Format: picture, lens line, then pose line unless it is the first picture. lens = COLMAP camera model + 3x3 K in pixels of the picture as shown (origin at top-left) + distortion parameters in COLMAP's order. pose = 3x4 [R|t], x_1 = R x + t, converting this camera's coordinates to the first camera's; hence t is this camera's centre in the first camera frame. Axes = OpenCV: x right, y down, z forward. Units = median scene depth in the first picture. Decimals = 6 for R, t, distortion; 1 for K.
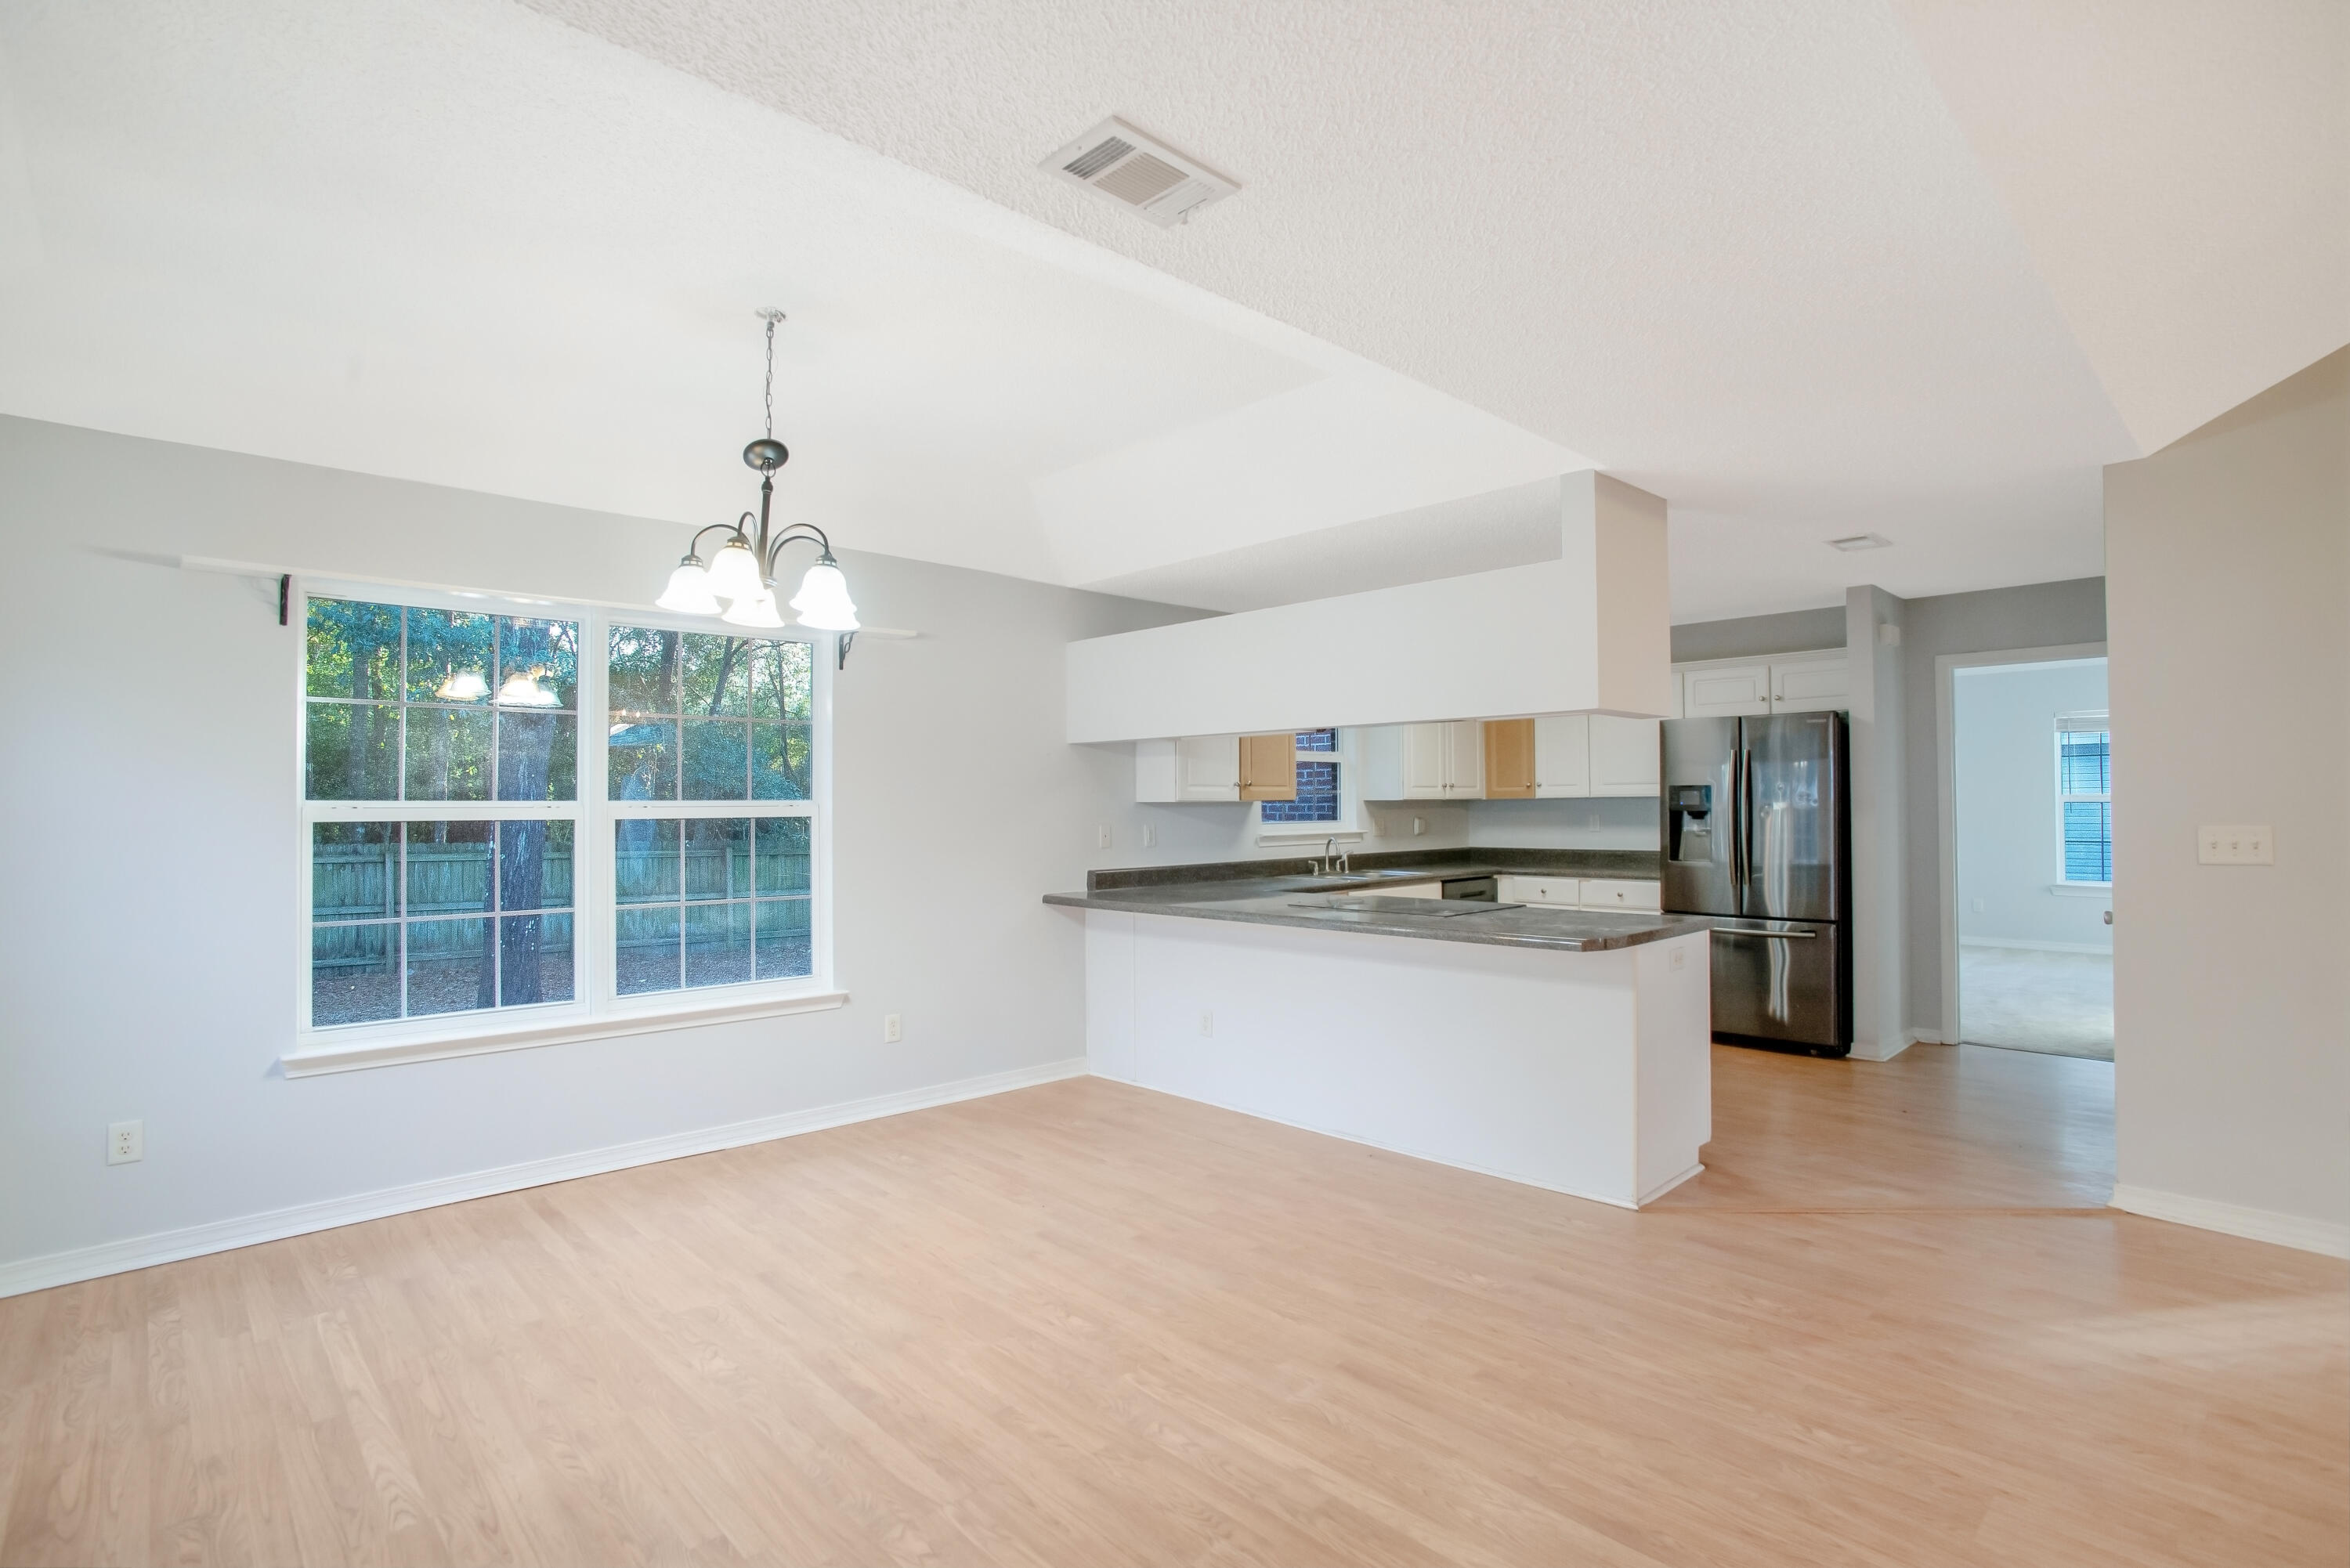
lens RADIAL K [[1162.4, 0, 1175.0], [0, 1162.4, 784.0], [0, 0, 1]] dist [-0.052177, 0.025936]
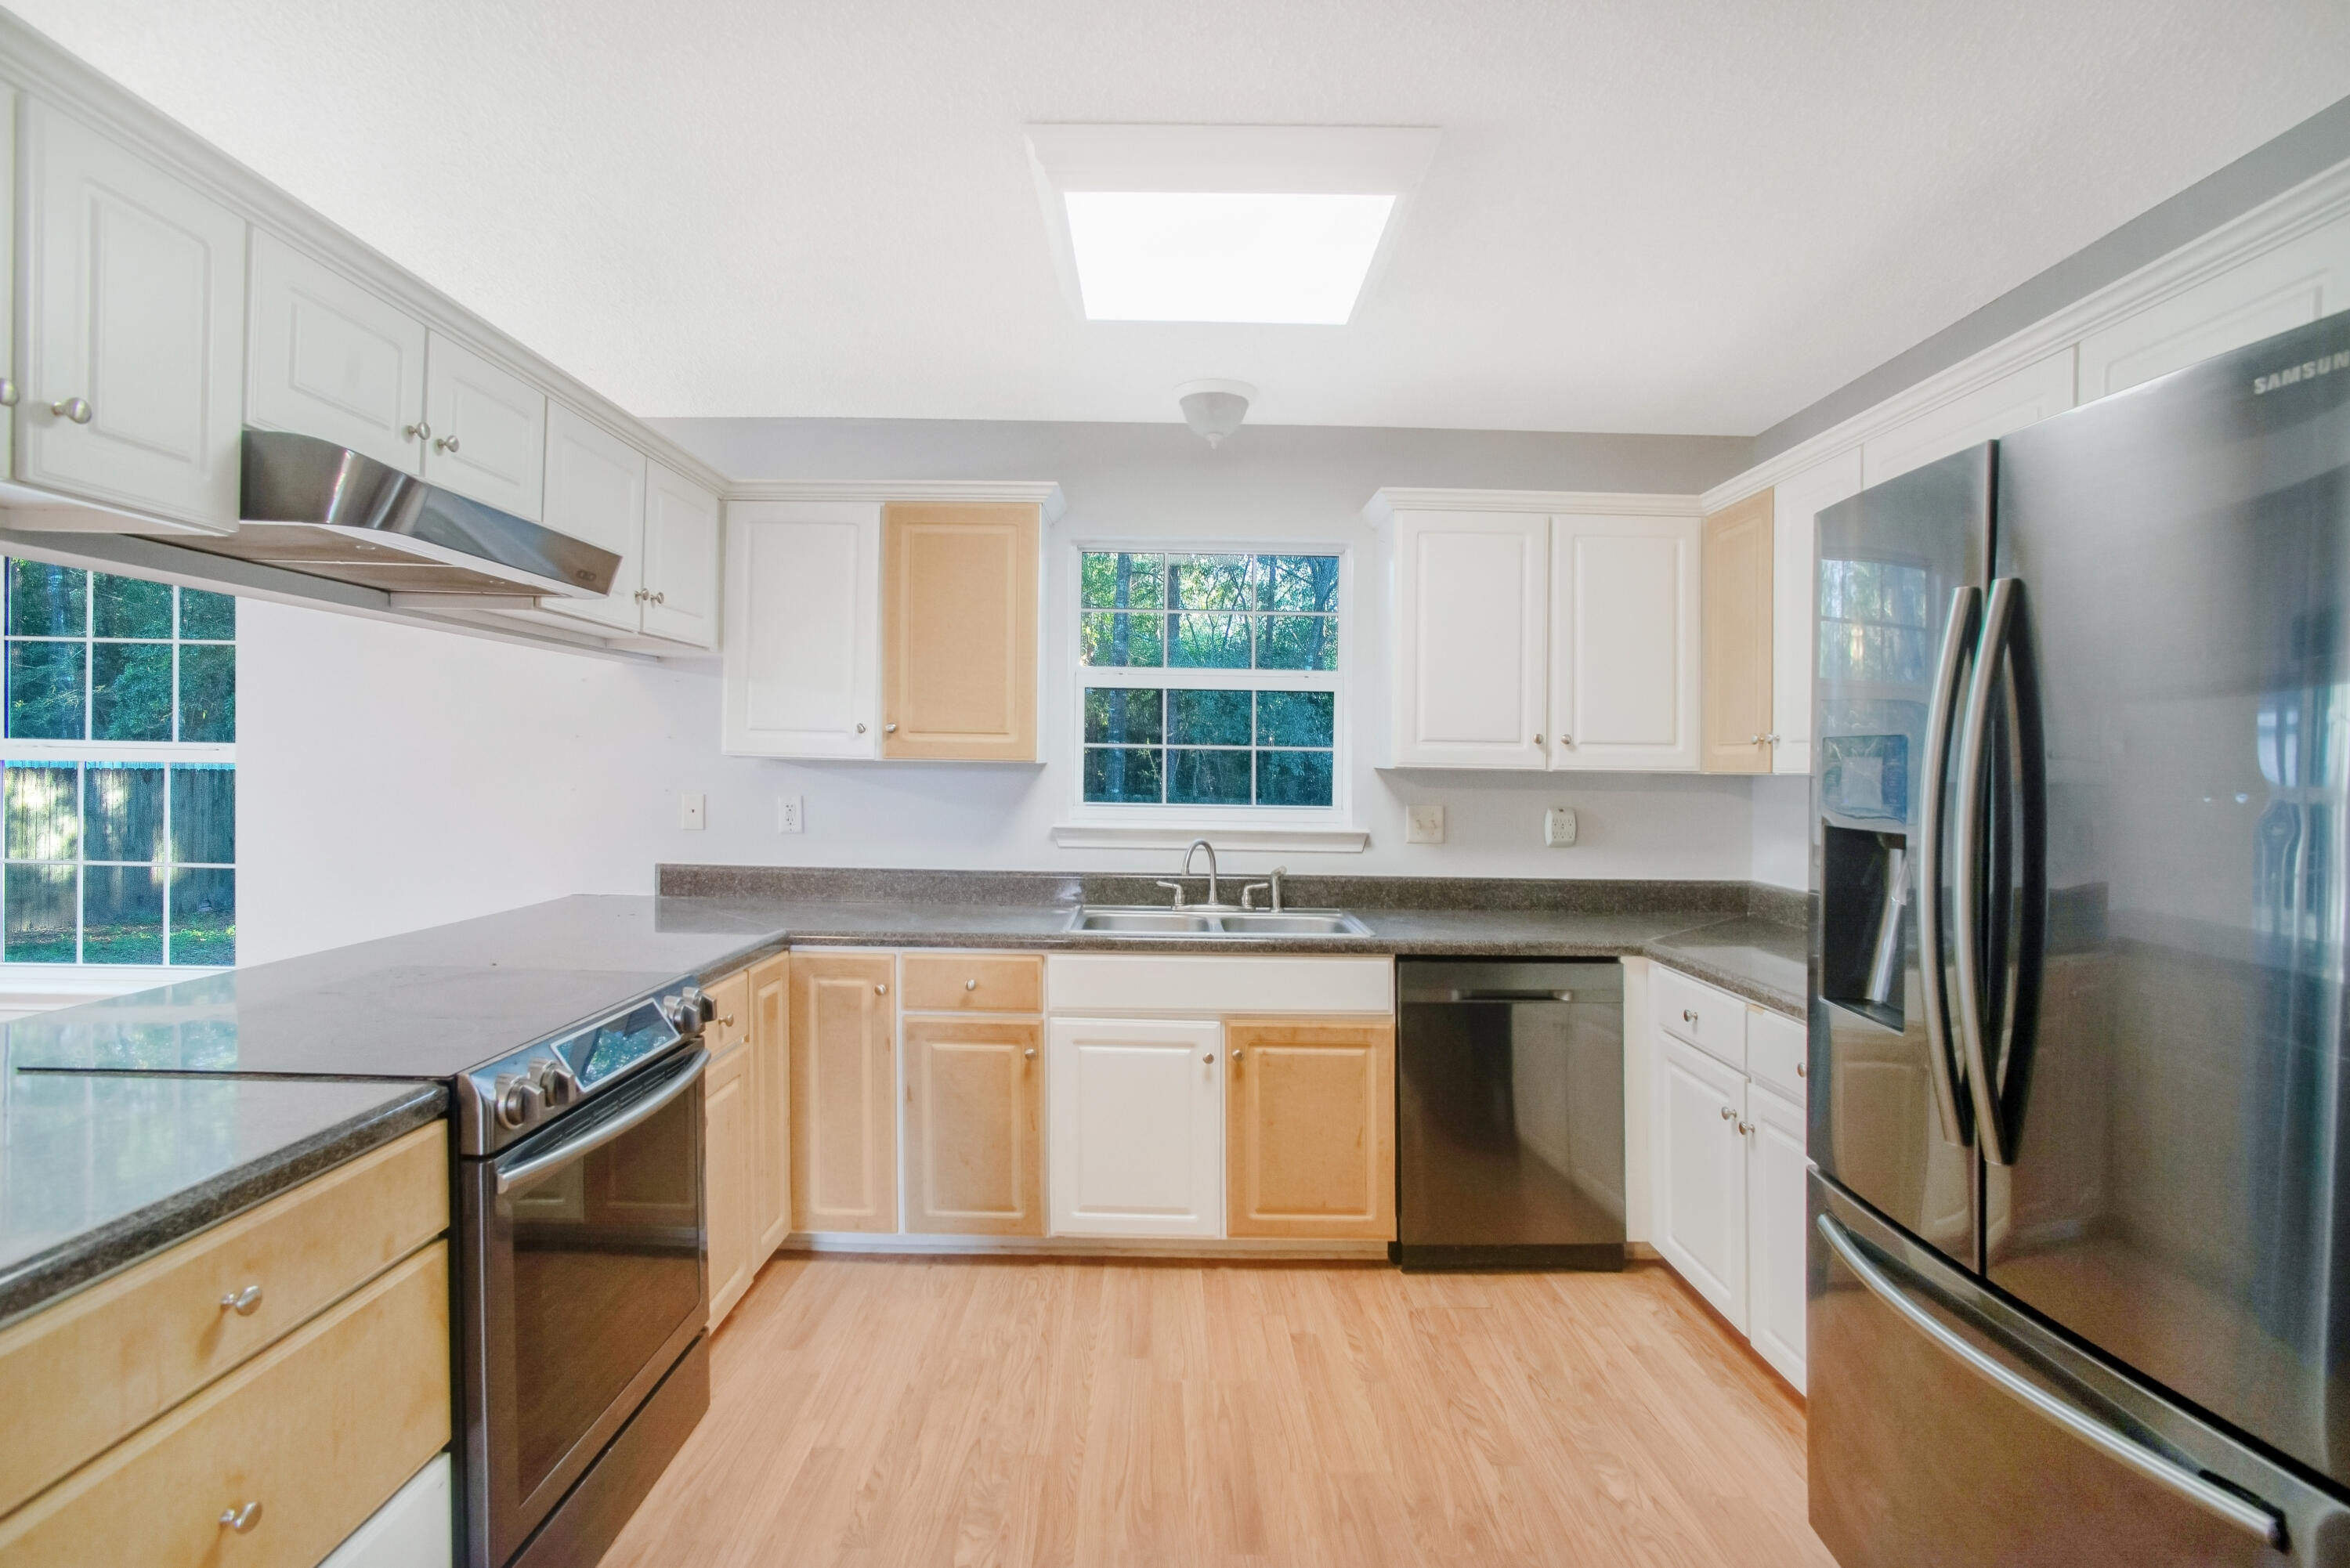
lens RADIAL K [[1140.7, 0, 1173.3], [0, 1140.7, 756.2], [0, 0, 1]] dist [-0.039547, 0.000862]
pose [[0.728727, 0.016897, -0.684596, 0.533840], [-0.012312, 0.999857, 0.011572, 0.005785], [0.684694, -0.000004, 0.728831, 0.732404]]
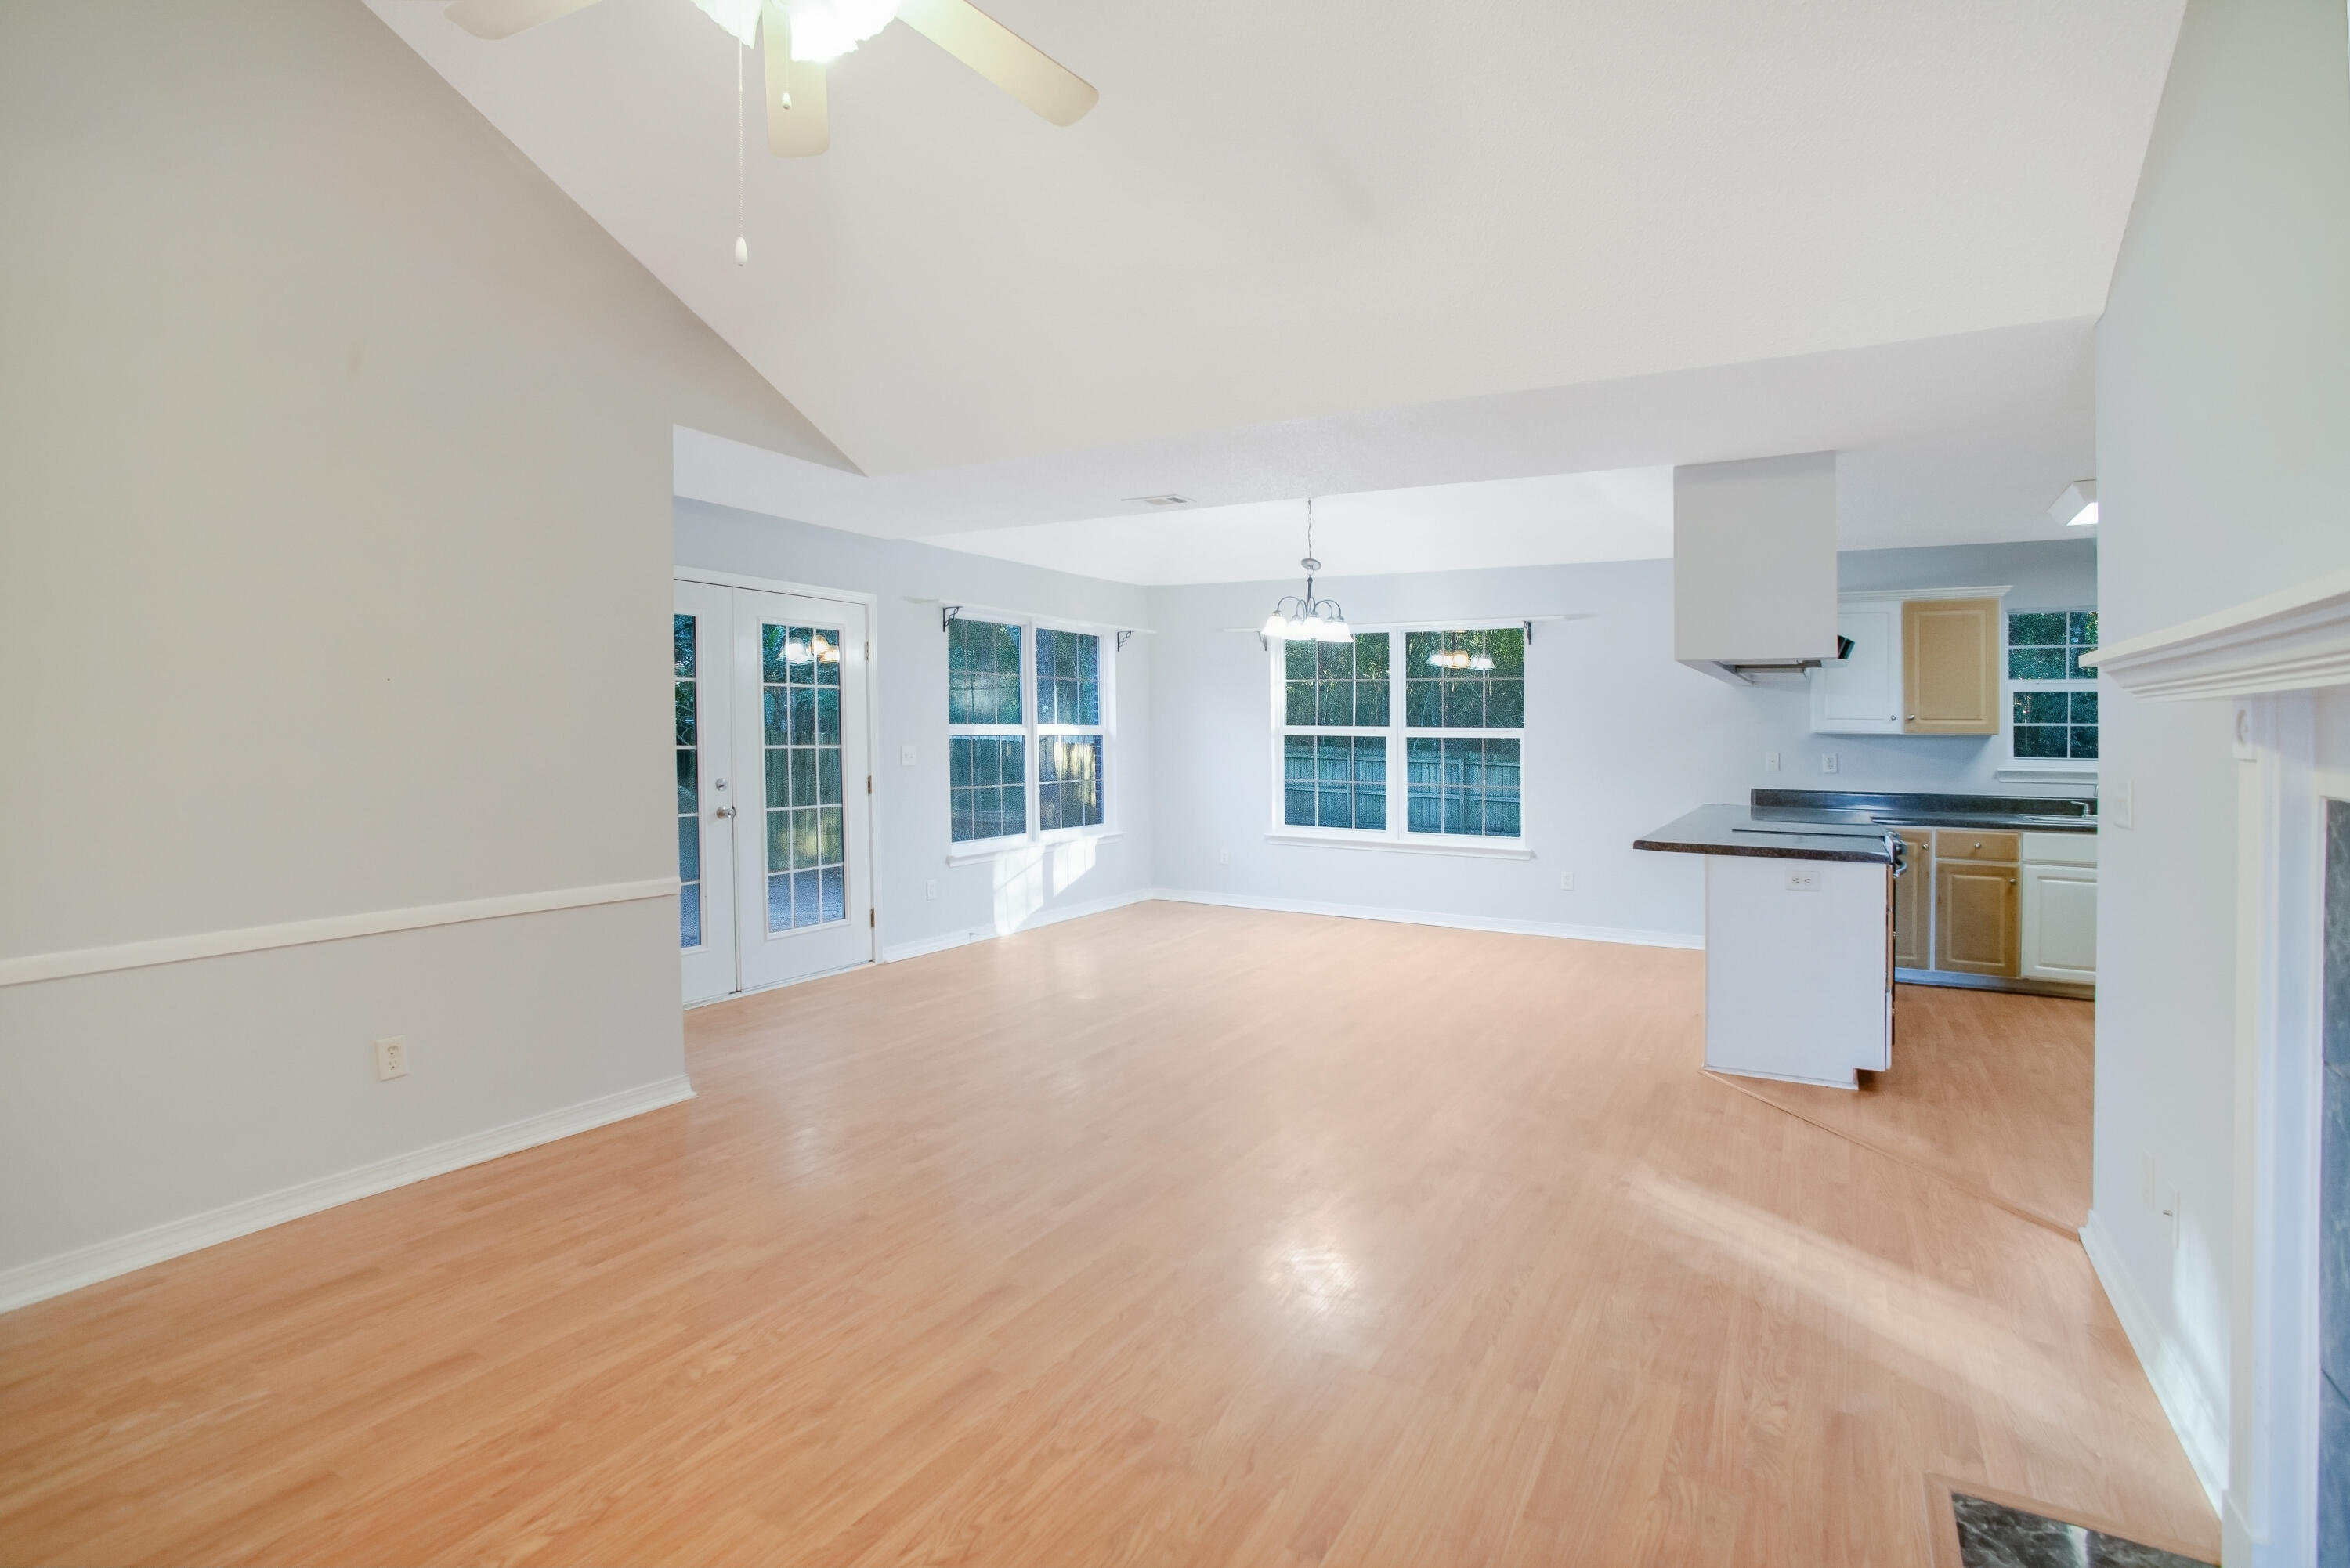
lens RADIAL K [[1140.7, 0, 1173.3], [0, 1140.7, 756.2], [0, 0, 1]] dist [-0.039547, 0.000862]
pose [[0.287223, 0.032852, -0.957300, 0.861450], [0.005219, 0.999343, 0.035860, -0.004775], [0.957850, -0.015296, 0.286863, 0.081519]]
